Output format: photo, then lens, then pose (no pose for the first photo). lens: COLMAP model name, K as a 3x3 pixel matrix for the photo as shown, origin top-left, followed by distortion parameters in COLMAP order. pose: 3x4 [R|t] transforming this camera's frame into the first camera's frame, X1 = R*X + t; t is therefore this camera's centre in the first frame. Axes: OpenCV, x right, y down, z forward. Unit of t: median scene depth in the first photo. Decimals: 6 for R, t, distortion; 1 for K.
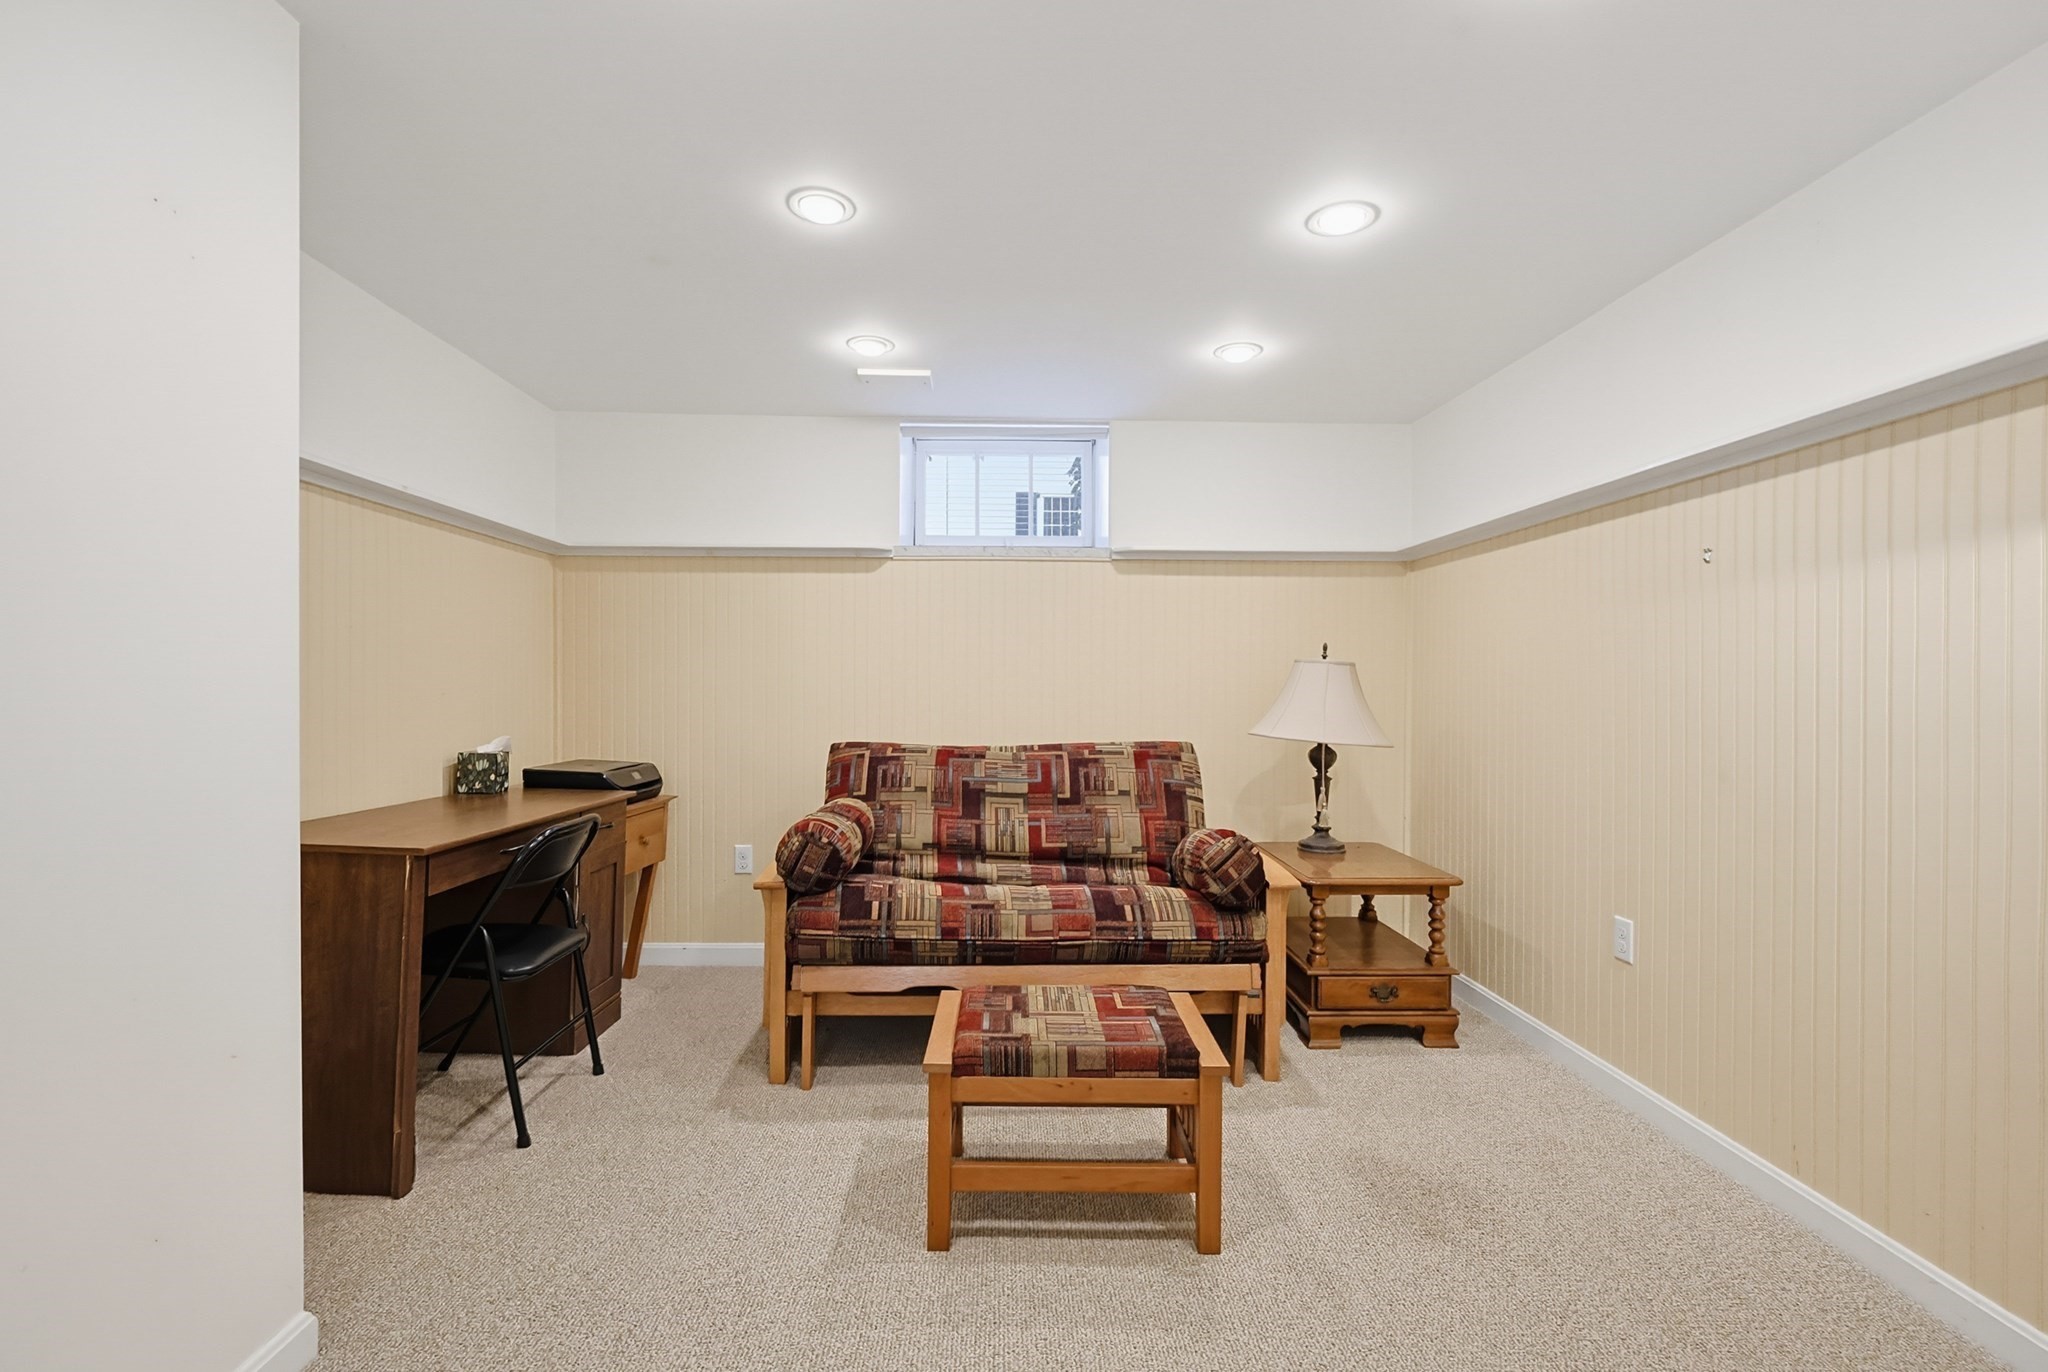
lens RADIAL K [[884.1, 0, 1025.3], [0, 884.1, 694.0], [0, 0, 1]] dist [-0.000158, 0.000187]
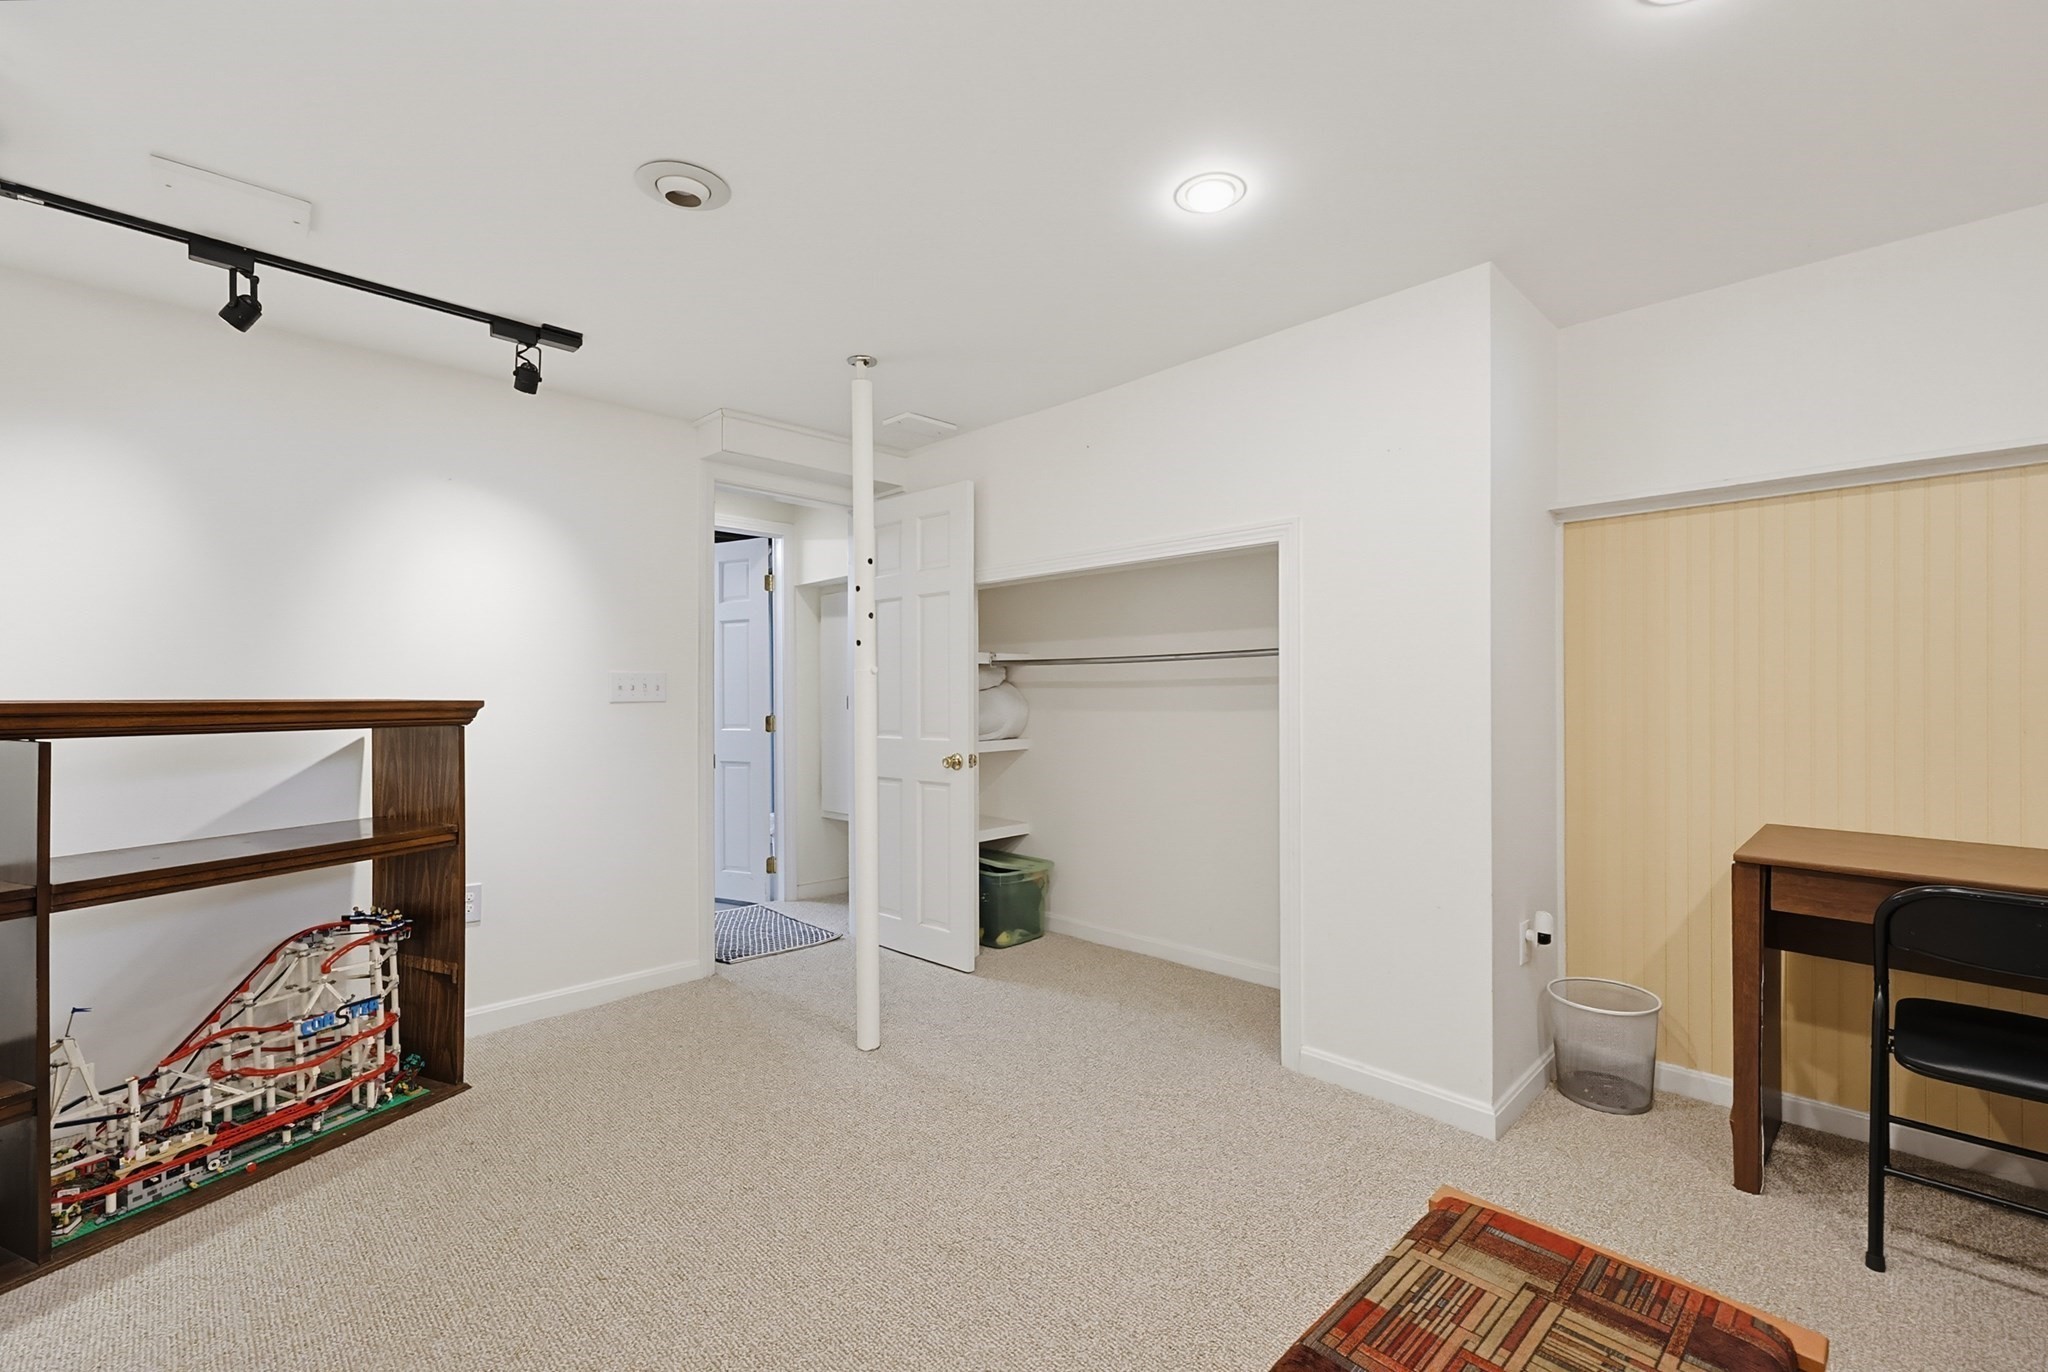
lens RADIAL K [[884.1, 0, 1025.3], [0, 884.1, 694.0], [0, 0, 1]] dist [-0.000158, 0.000187]
pose [[-0.737784, -0.003705, -0.675027, 0.592050], [-0.001331, 0.999991, -0.004034, -0.004927], [0.675036, -0.002078, -0.737782, 1.161705]]
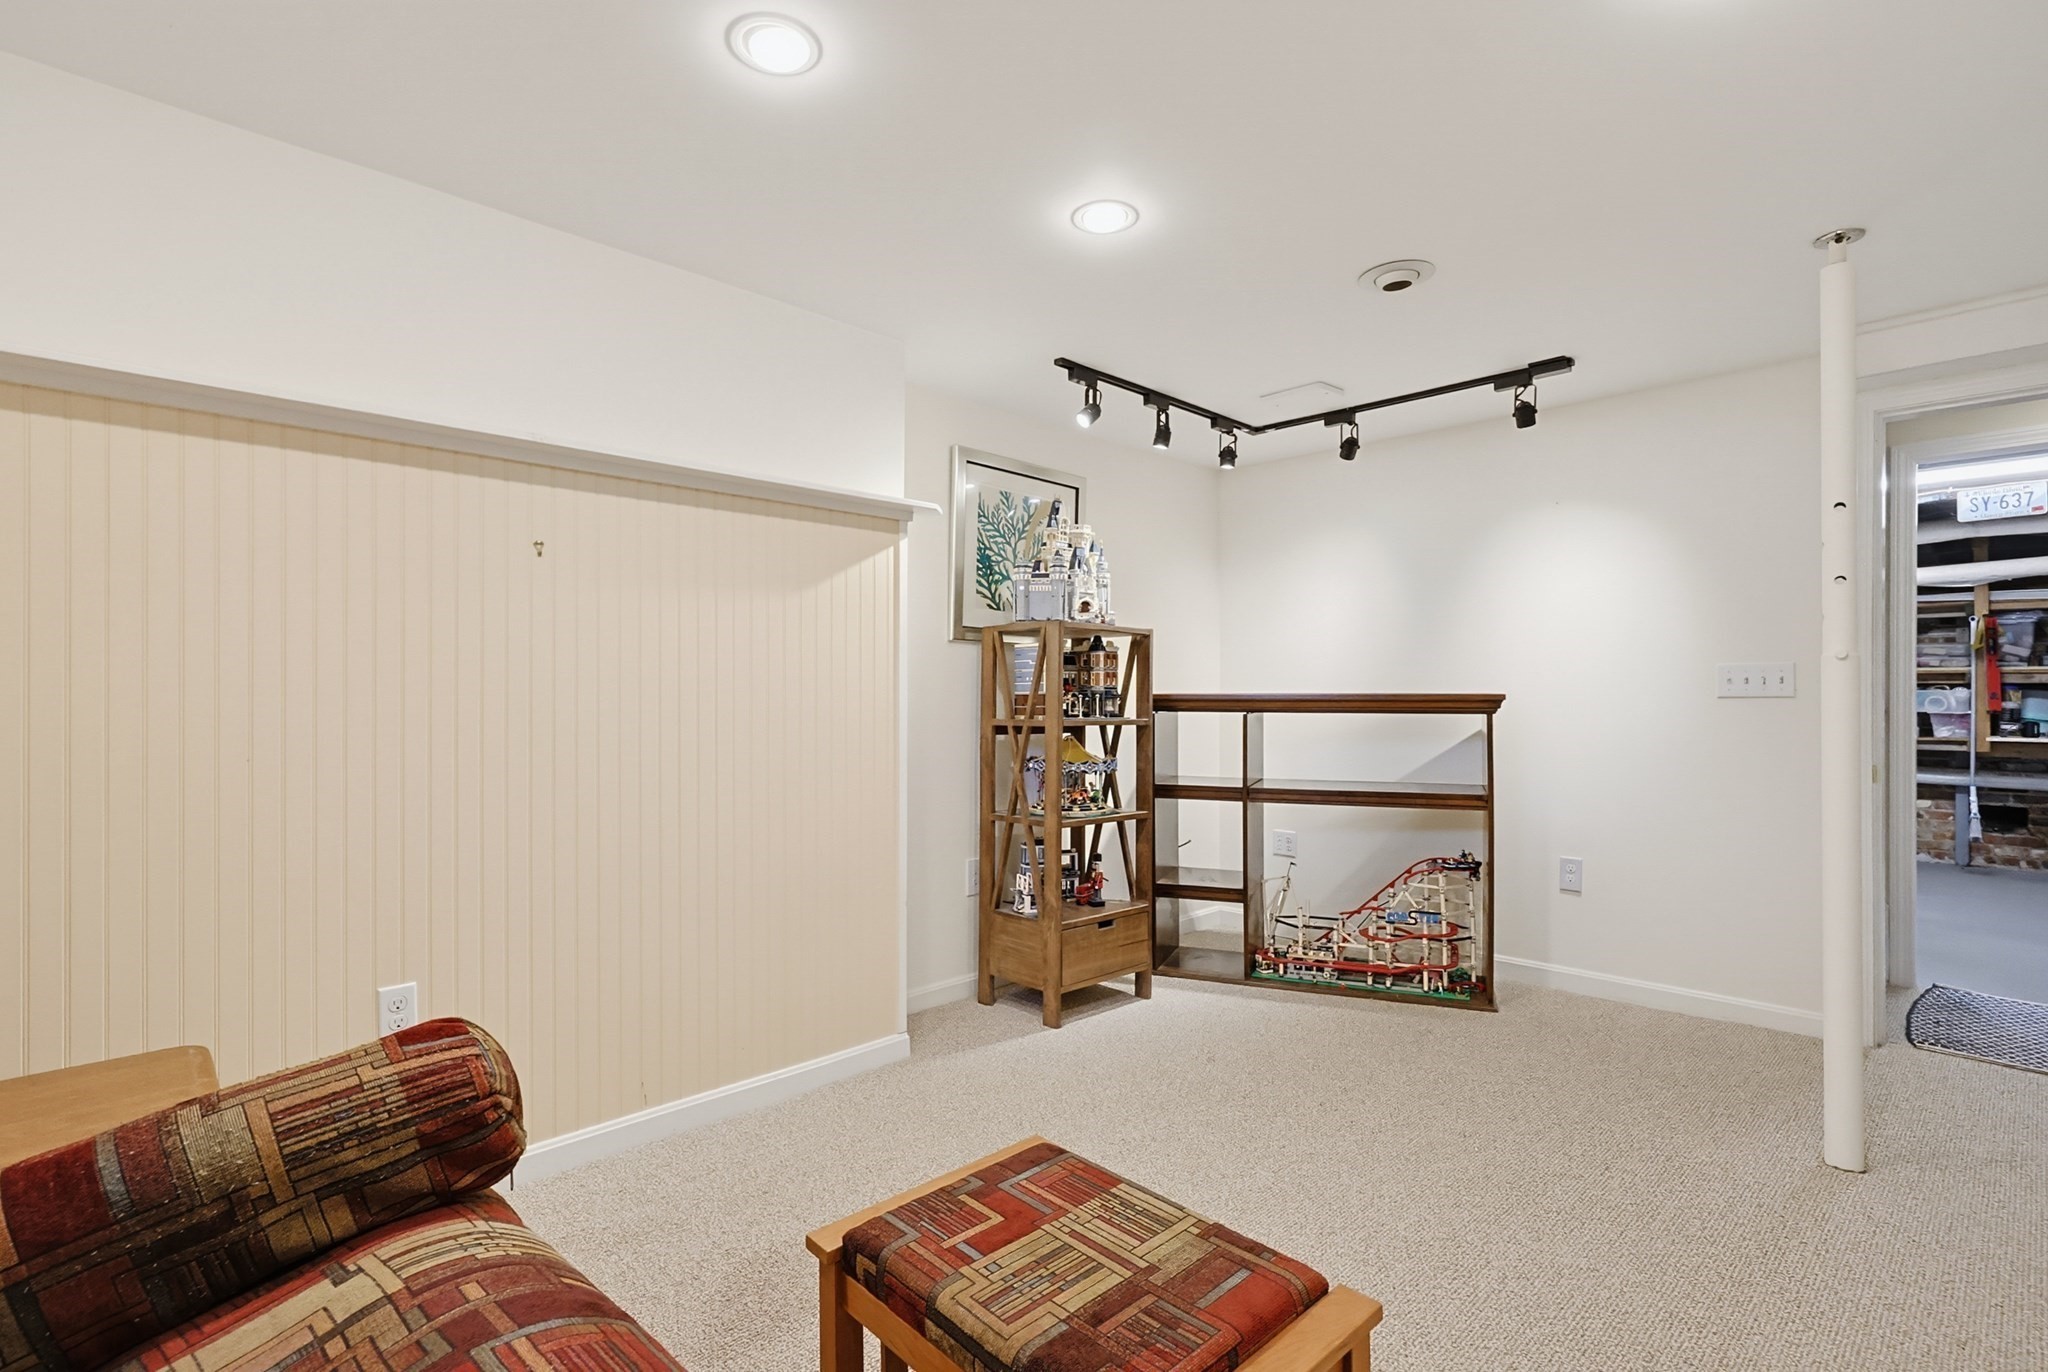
lens RADIAL K [[958.6, 0, 1024.0], [0, 958.6, 686.0], [0, 0, 1]] dist [-0.000503, -0.000093]
pose [[-0.669165, 0.002571, 0.743109, -0.388668], [-0.002363, 0.999982, -0.005587, -0.002247], [-0.743110, -0.005495, -0.669147, 1.428302]]
